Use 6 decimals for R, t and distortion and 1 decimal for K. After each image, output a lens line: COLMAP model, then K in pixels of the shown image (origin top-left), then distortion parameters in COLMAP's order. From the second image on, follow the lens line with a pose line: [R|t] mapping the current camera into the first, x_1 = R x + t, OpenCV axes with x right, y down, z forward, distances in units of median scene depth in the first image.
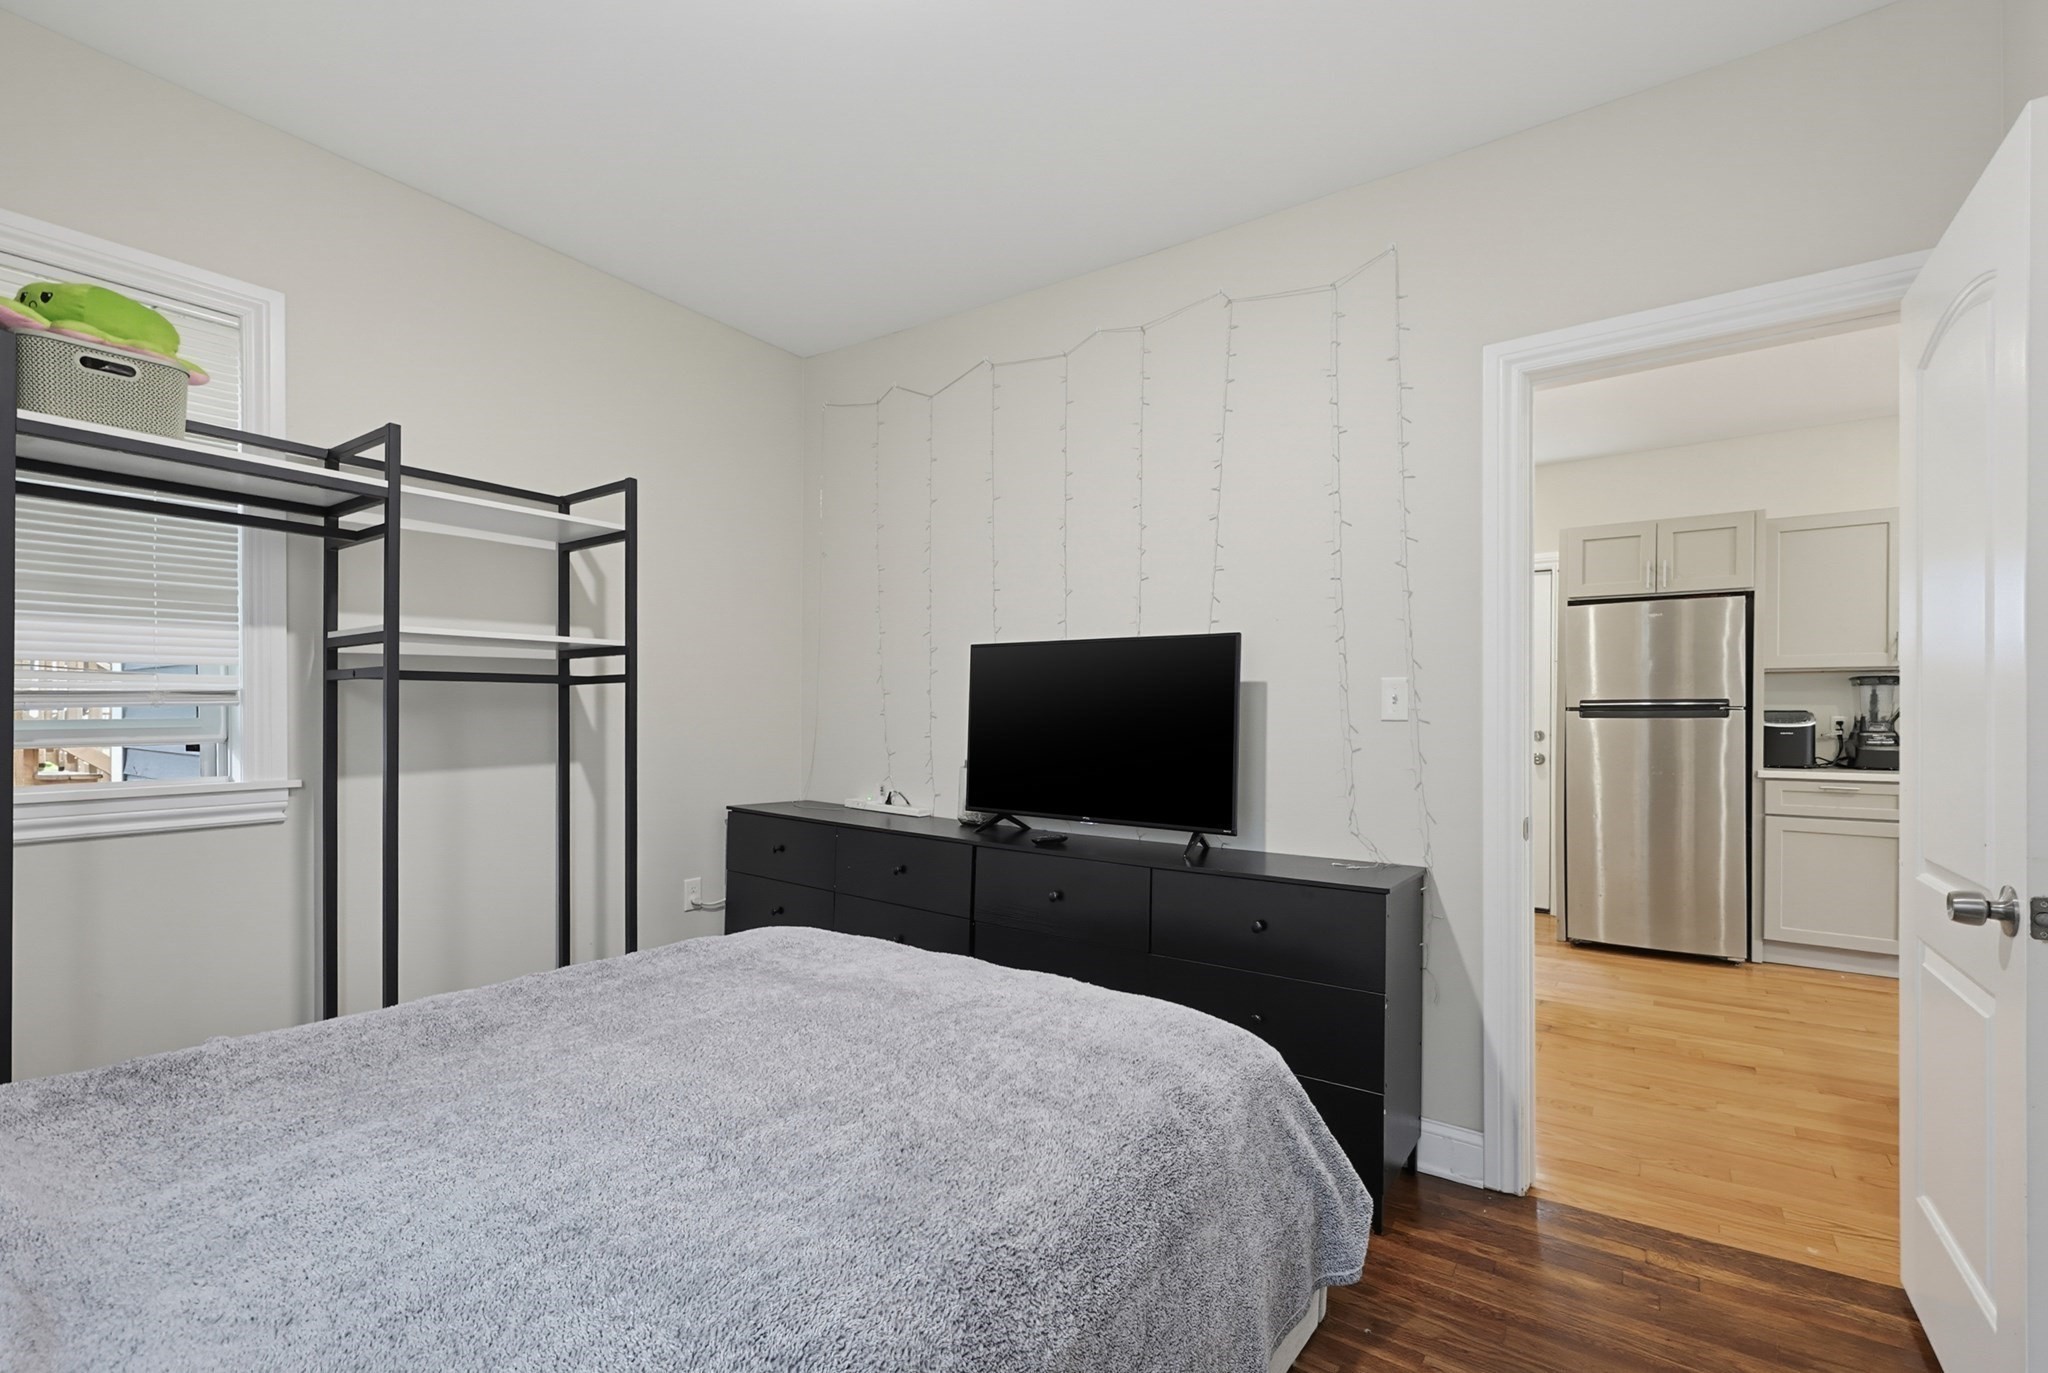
lens RADIAL K [[915.0, 0, 1033.1], [0, 915.0, 713.2], [0, 0, 1]] dist [-0.002775, -0.000521]
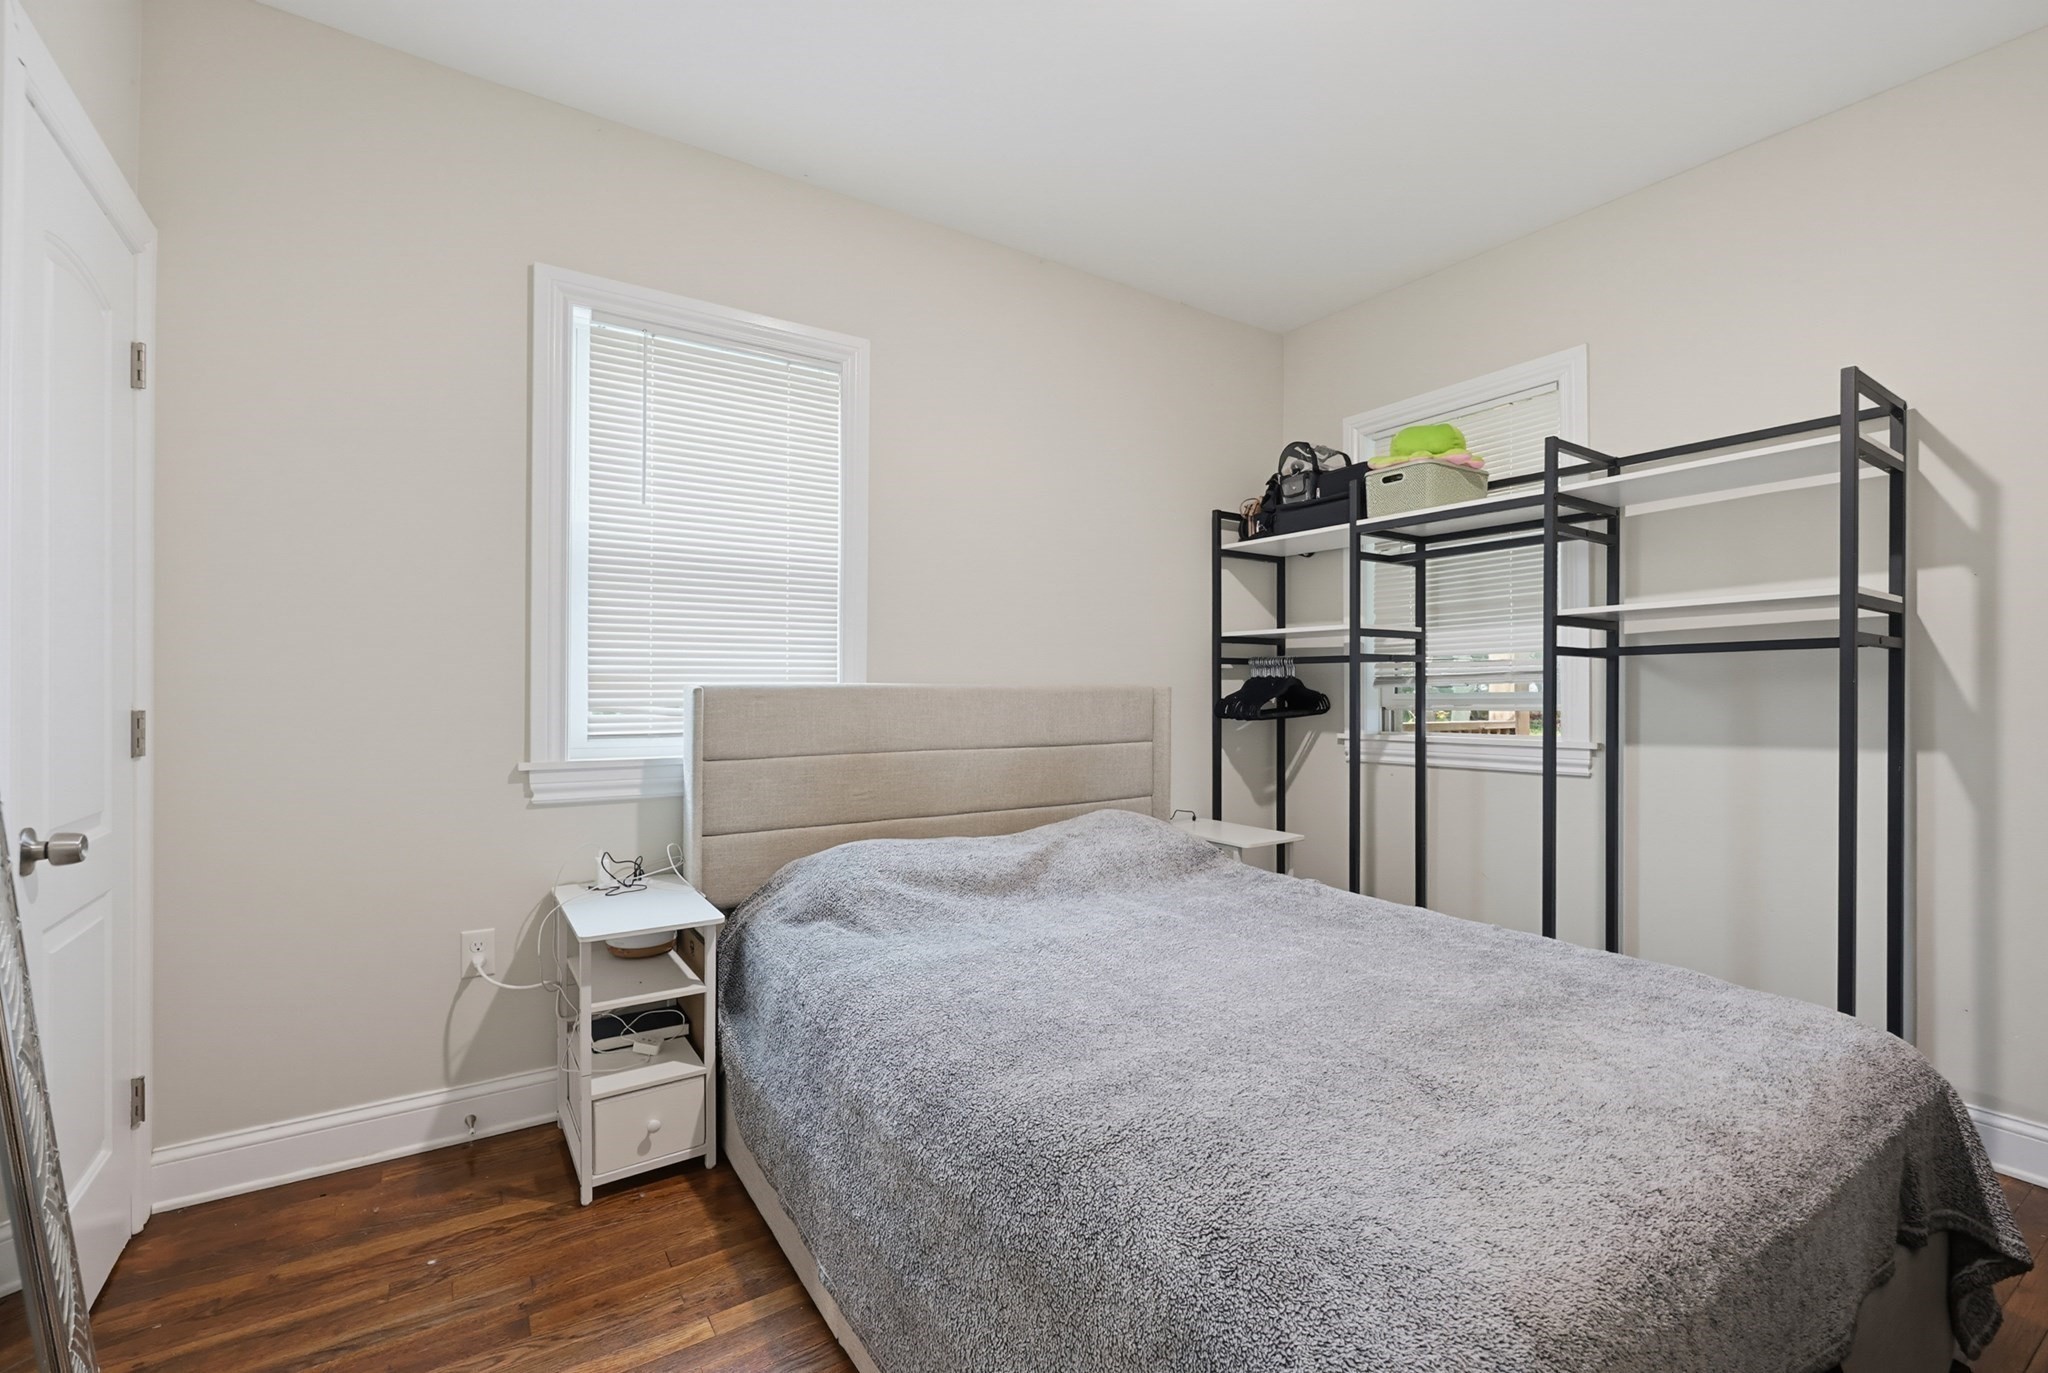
lens RADIAL K [[847.6, 0, 1024.0], [0, 847.6, 686.5], [0, 0, 1]] dist [-0.002095, -0.000287]
pose [[-0.355576, -0.006787, -0.934623, 0.539930], [0.000640, 0.999972, -0.007505, 0.007175], [0.934647, -0.003267, -0.355561, 0.753151]]
